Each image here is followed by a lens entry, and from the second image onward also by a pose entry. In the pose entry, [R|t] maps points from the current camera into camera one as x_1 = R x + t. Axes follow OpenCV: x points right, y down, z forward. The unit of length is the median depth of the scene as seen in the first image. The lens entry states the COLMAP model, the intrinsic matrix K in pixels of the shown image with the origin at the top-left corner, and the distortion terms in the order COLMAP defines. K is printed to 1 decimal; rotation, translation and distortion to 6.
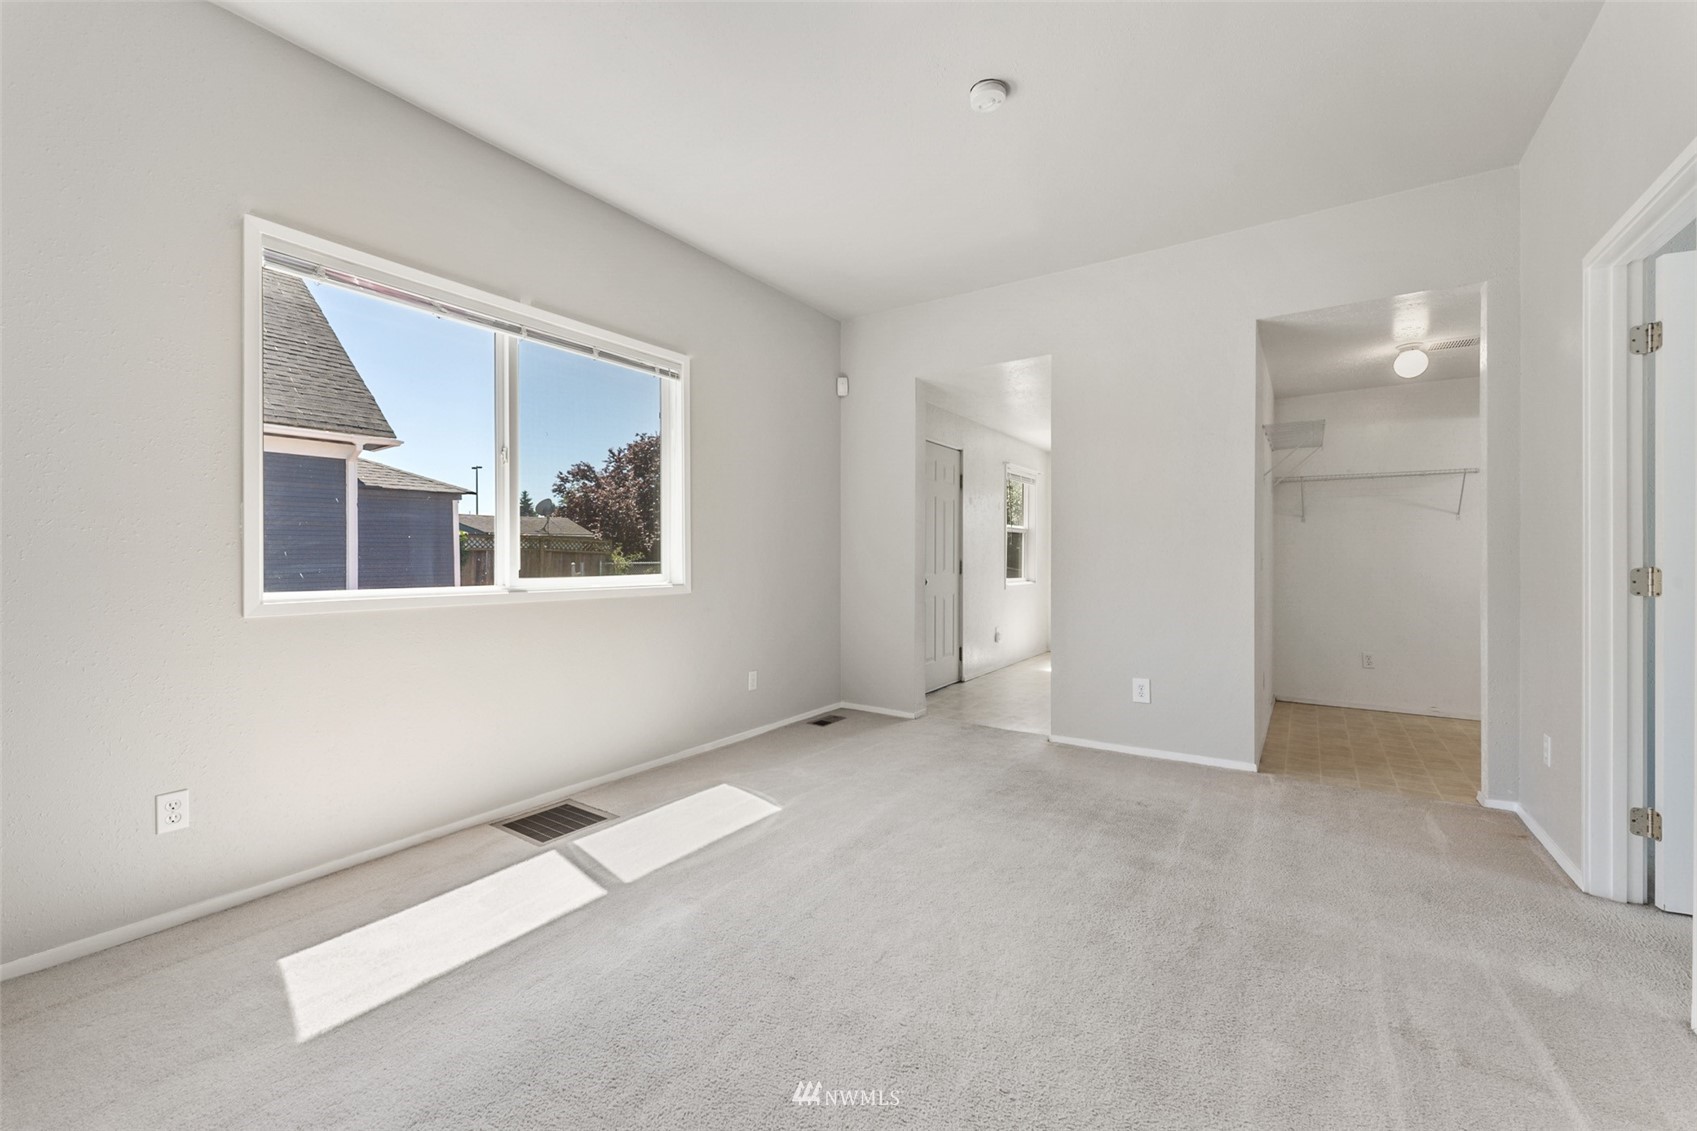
lens RADIAL K [[681.6, 0, 848.5], [0, 681.6, 565.5], [0, 0, 1]] dist [0.002006, 0.000366]
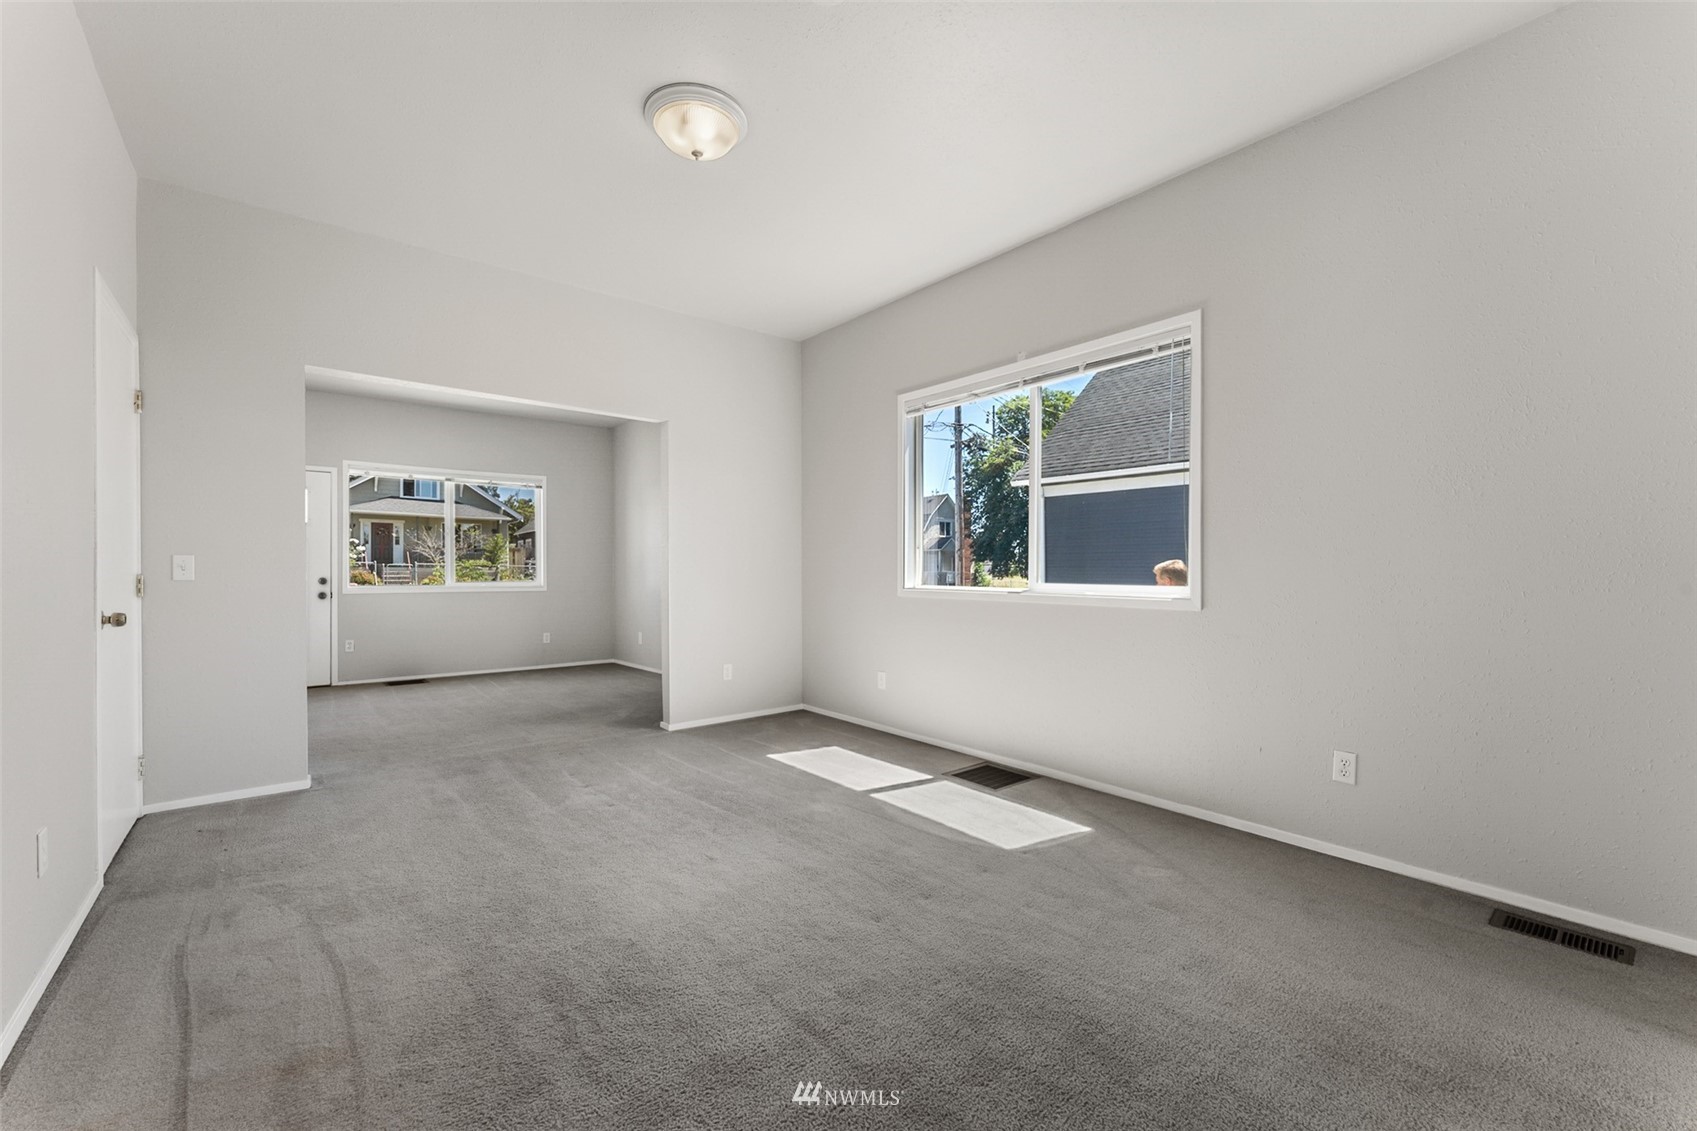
lens RADIAL K [[693.3, 0, 836.0], [0, 693.3, 569.7], [0, 0, 1]] dist [-0.002010, 0.000076]
pose [[-0.310351, 0.002323, -0.950619, 0.835431], [-0.012754, 0.999897, 0.006608, -0.006925], [0.950536, 0.014175, -0.310290, 1.082773]]
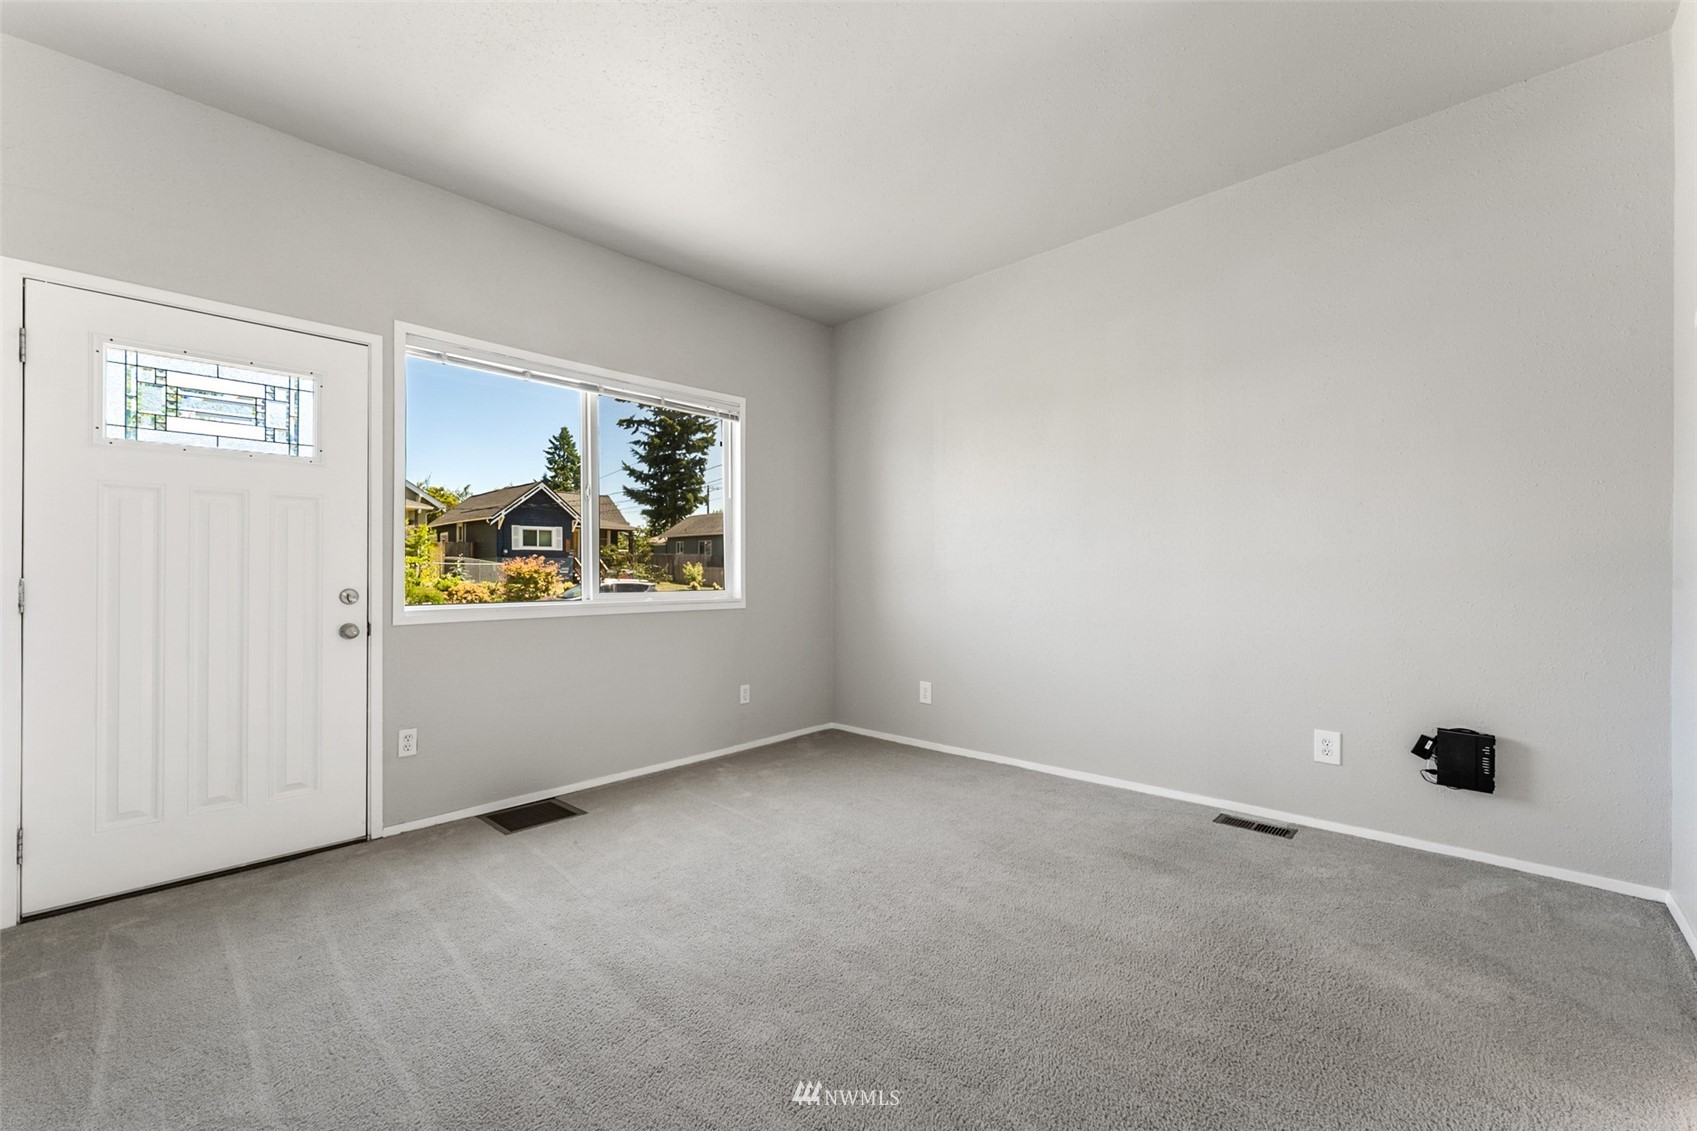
lens RADIAL K [[693.3, 0, 836.0], [0, 693.3, 569.7], [0, 0, 1]] dist [-0.002010, 0.000076]
pose [[-0.170957, 0.003037, -0.985274, 0.041195], [-0.012310, 0.999911, 0.005218, 0.015477], [0.985202, 0.013021, -0.170905, -0.377805]]
